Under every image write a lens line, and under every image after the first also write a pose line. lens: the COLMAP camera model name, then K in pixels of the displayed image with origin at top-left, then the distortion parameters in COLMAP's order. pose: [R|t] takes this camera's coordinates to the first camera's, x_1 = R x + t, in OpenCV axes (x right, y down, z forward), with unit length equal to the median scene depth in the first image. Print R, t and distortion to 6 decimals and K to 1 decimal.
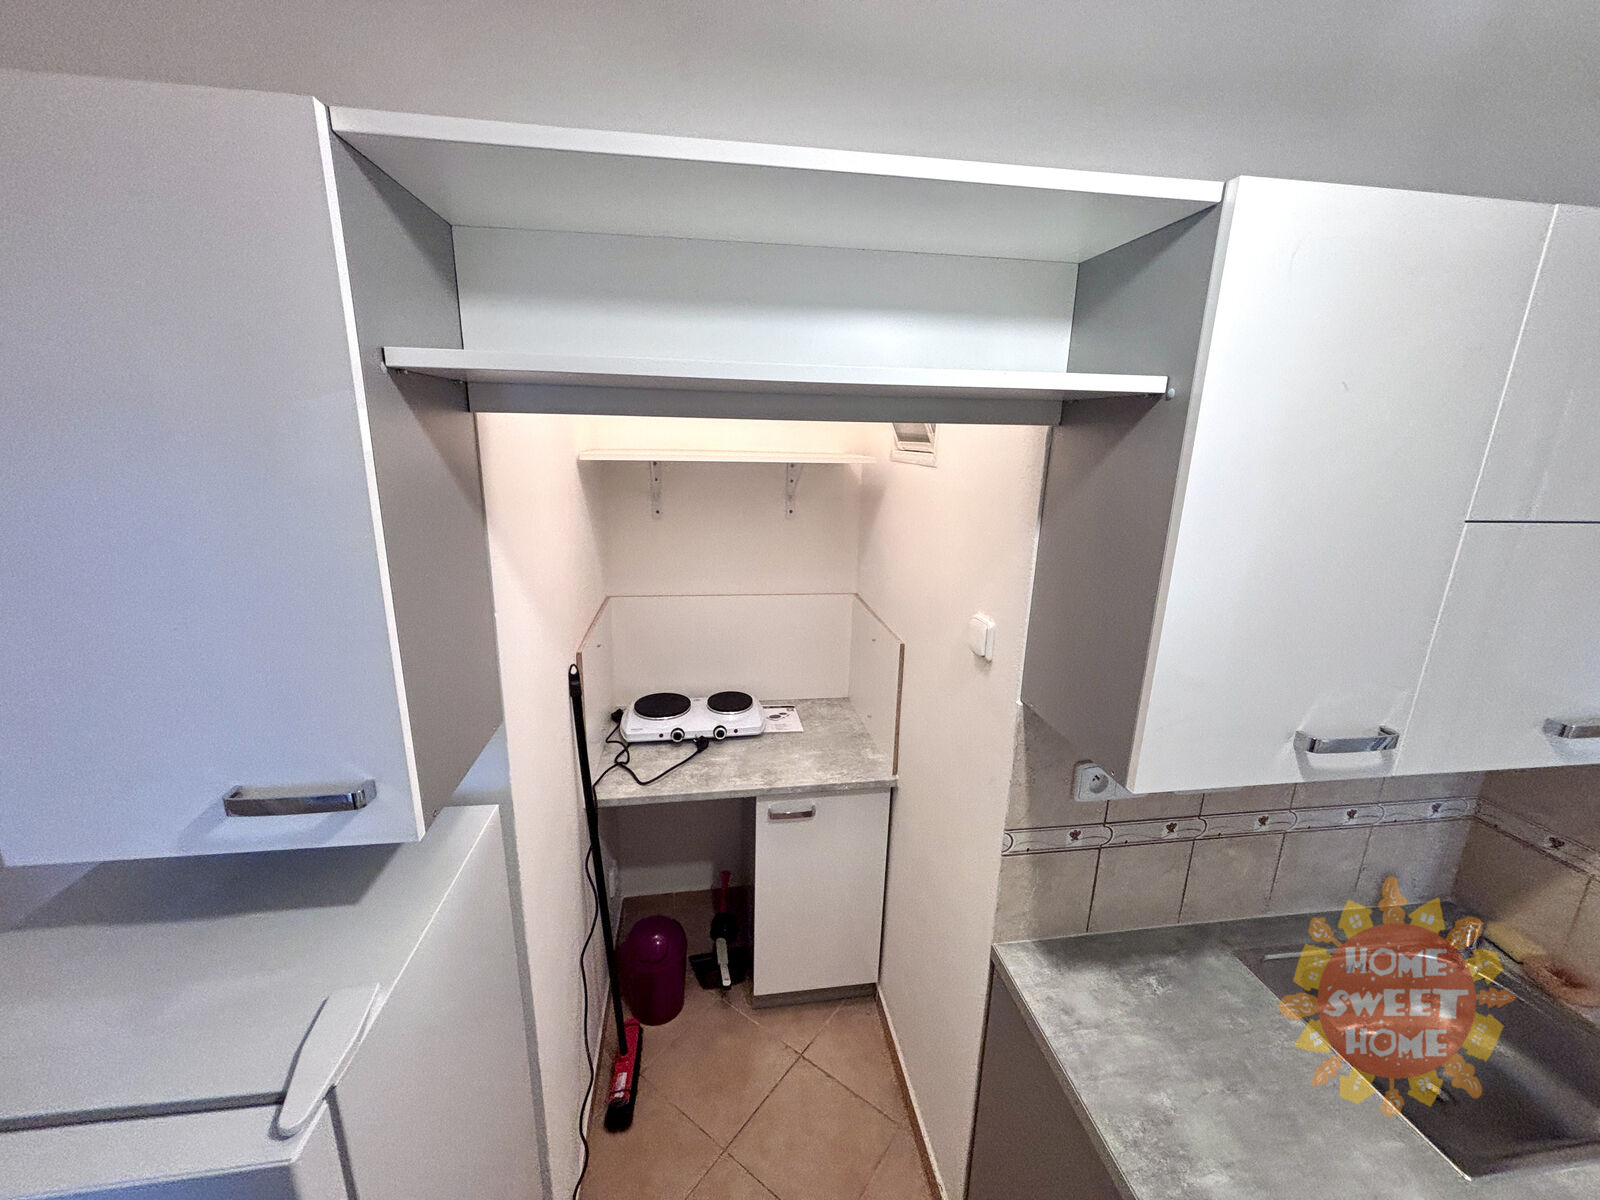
lens RADIAL K [[643.6, 0, 799.6], [0, 643.6, 592.2], [0, 0, 1]] dist [0.001044, 0.000156]
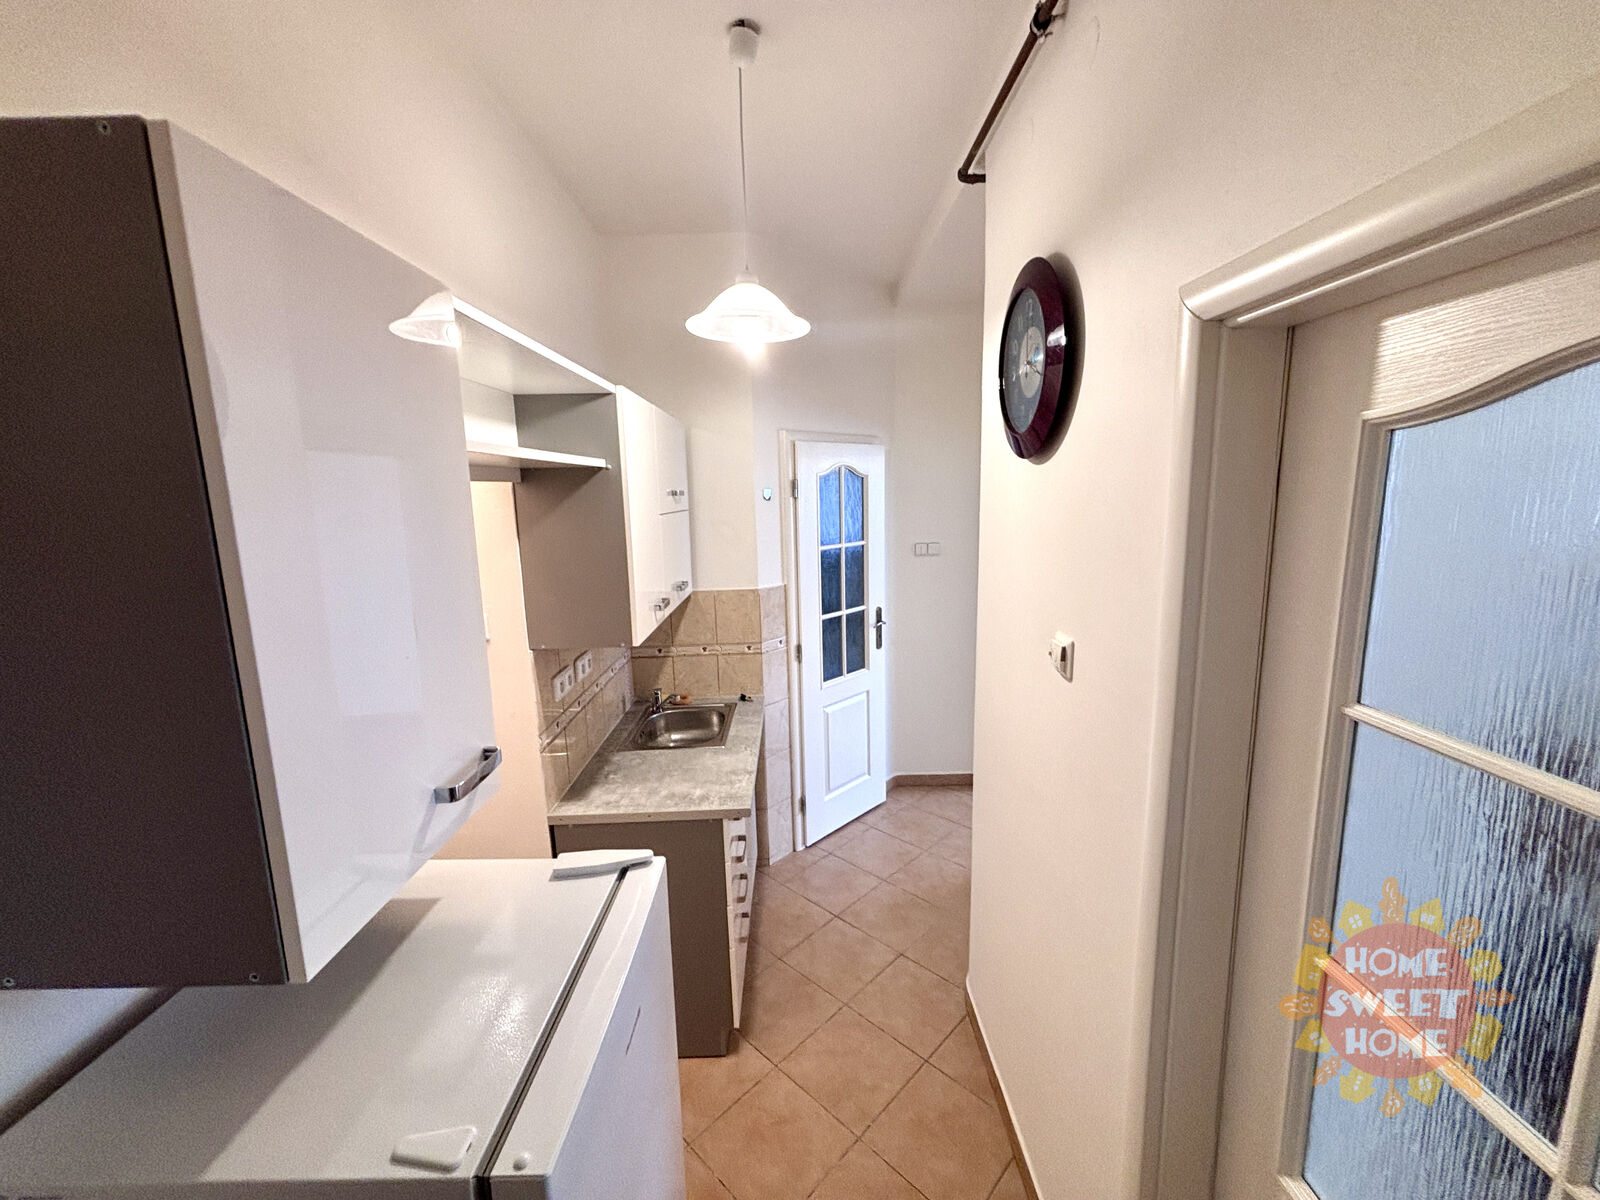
lens RADIAL K [[643.6, 0, 802.6], [0, 643.6, 593.8], [0, 0, 1]] dist [0.001044, 0.000156]
pose [[0.124499, -0.181981, 0.975389, -1.316256], [0.266265, 0.953107, 0.143838, -0.019271], [-0.955826, 0.241804, 0.167117, 0.051811]]
